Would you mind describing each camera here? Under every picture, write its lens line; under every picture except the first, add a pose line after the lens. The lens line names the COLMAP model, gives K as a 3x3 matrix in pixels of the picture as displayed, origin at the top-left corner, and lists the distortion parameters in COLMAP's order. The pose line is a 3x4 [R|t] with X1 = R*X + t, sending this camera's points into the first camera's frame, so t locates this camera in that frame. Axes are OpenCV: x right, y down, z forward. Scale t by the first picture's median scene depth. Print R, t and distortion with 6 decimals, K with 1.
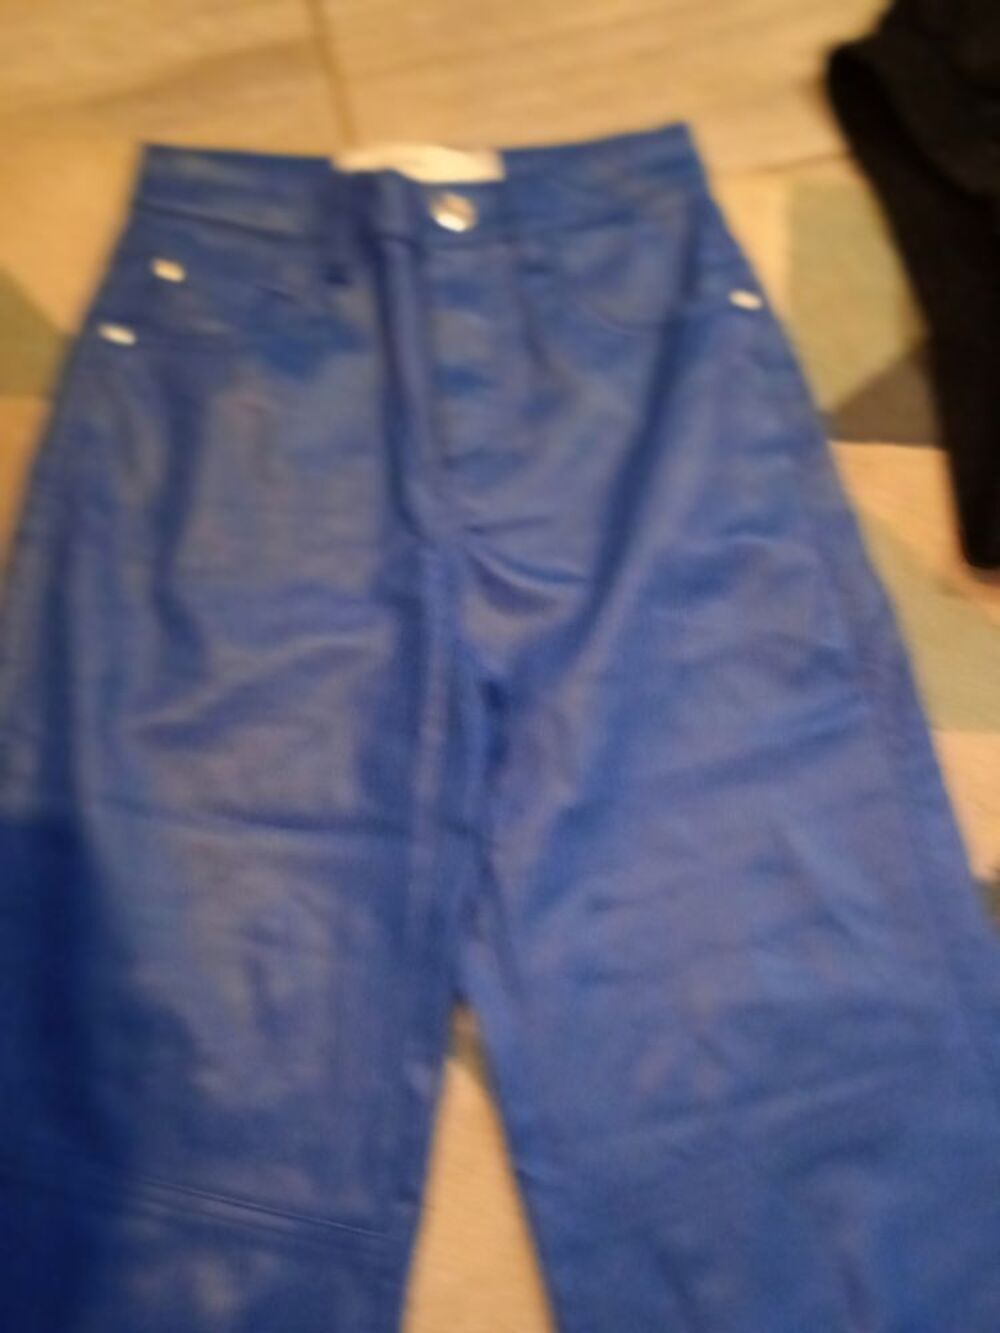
lens RADIAL K [[1063.7, 0, 500.0], [0, 1063.7, 666.5], [0, 0, 1]] dist [-0.043102, -0.004432]
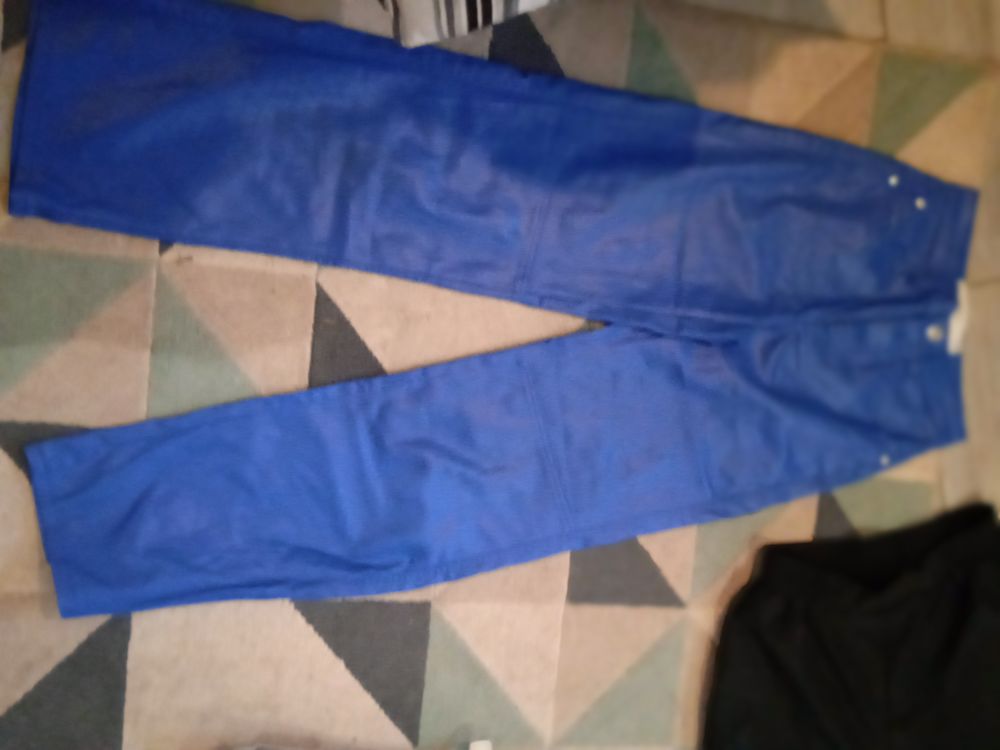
lens RADIAL K [[798.0, 0, 500.0], [0, 798.0, 375.0], [0, 0, 1]] dist [-0.043102, -0.004432]
pose [[-0.071397, 0.997333, 0.015133, 0.079605], [-0.867352, -0.069569, 0.492810, -0.431021], [0.492548, 0.022059, 0.870006, -0.828020]]
